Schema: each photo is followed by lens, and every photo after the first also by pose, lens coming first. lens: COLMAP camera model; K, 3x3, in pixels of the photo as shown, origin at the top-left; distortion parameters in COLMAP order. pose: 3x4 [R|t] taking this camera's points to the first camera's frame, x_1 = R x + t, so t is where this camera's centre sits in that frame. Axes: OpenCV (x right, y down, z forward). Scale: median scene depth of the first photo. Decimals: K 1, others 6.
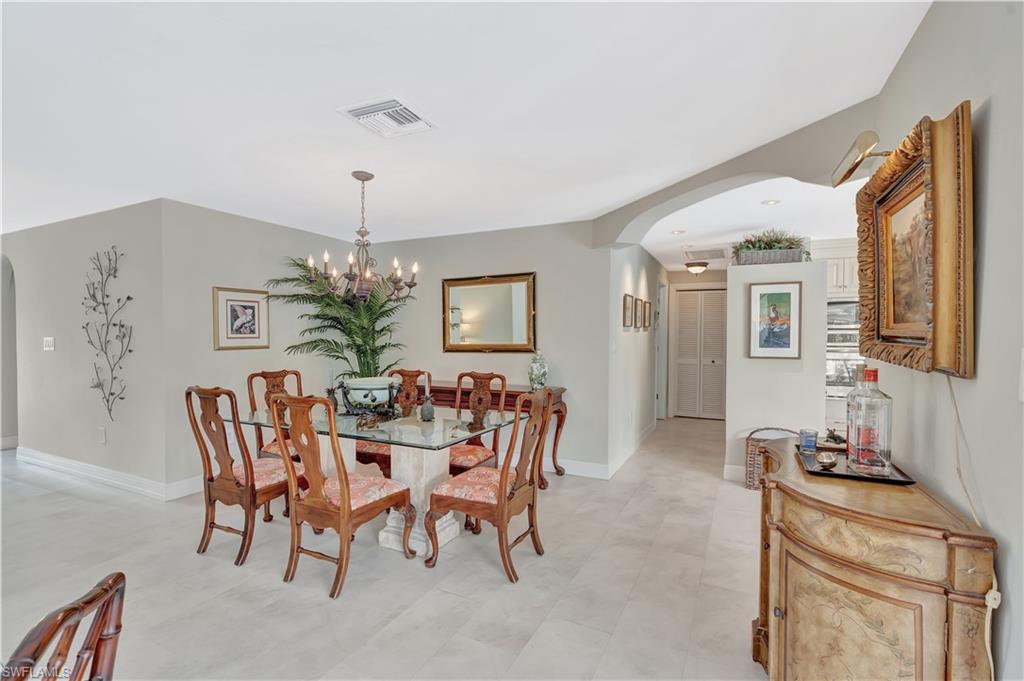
lens RADIAL K [[548.8, 0, 505.0], [0, 548.8, 347.8], [0, 0, 1]] dist [-0.004569, -0.000414]
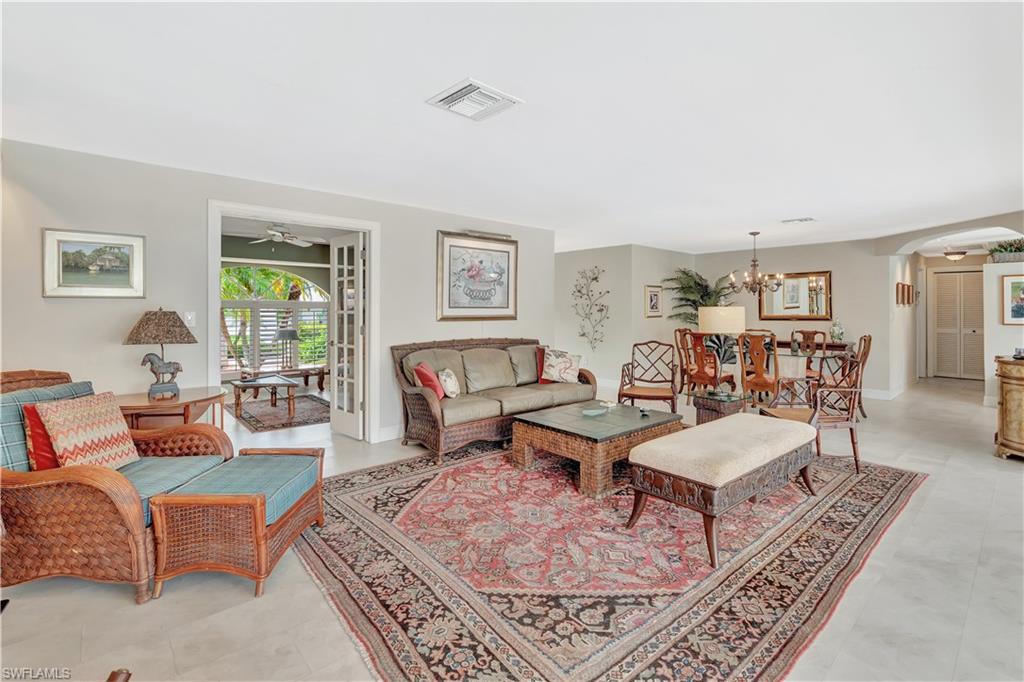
lens RADIAL K [[466.0, 0, 531.6], [0, 466.0, 304.6], [0, 0, 1]] dist [-0.008955, 0.001824]
pose [[0.920515, -0.006101, -0.390659, -0.235811], [-0.006732, 0.999482, -0.031473, 0.011495], [0.390649, 0.031601, 0.919997, -0.637749]]
